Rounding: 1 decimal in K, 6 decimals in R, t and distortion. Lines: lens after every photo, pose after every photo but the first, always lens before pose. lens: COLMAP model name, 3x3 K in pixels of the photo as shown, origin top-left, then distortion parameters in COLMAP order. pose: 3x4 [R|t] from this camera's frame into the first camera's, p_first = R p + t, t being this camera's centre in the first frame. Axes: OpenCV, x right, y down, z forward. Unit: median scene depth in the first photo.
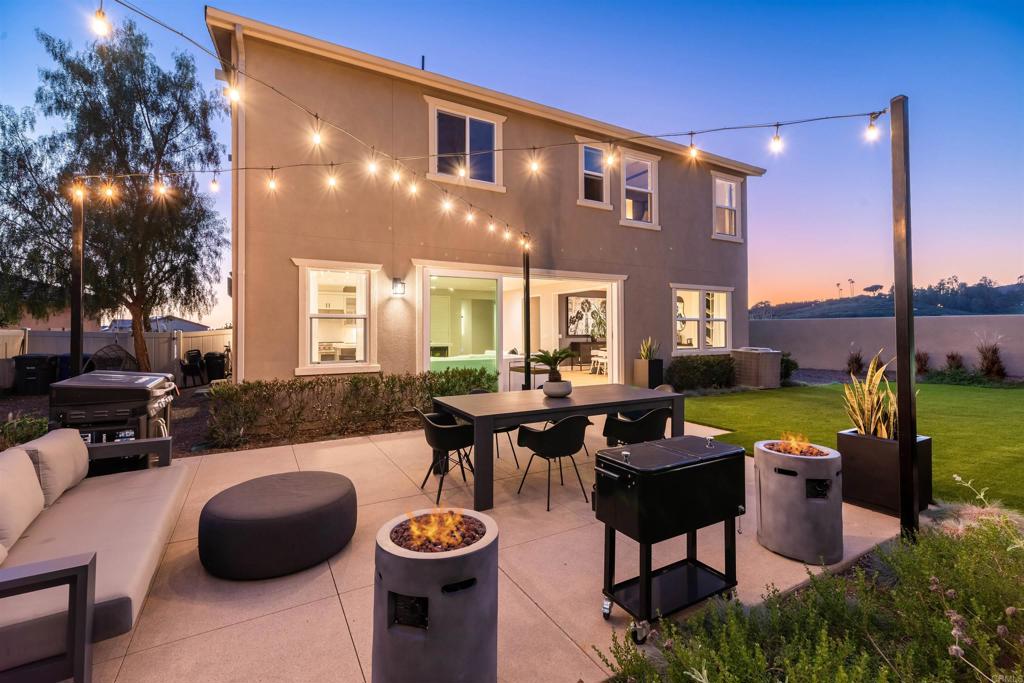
lens RADIAL K [[454.0, 0, 514.1], [0, 454.0, 315.2], [0, 0, 1]] dist [0.000907, 0.000220]
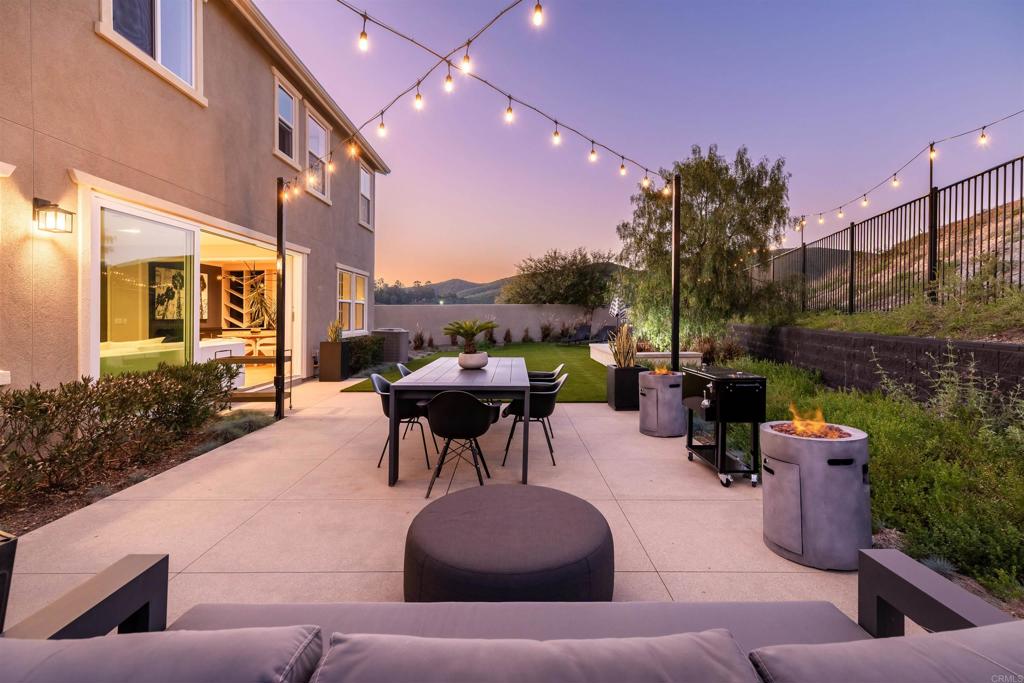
lens RADIAL K [[454.0, 0, 514.1], [0, 454.0, 315.2], [0, 0, 1]] dist [0.000907, 0.000220]
pose [[0.494182, 0.001338, 0.869357, -0.275941], [-0.021275, 0.999718, 0.010555, 0.020195], [-0.869098, -0.023712, 0.494071, 0.169870]]
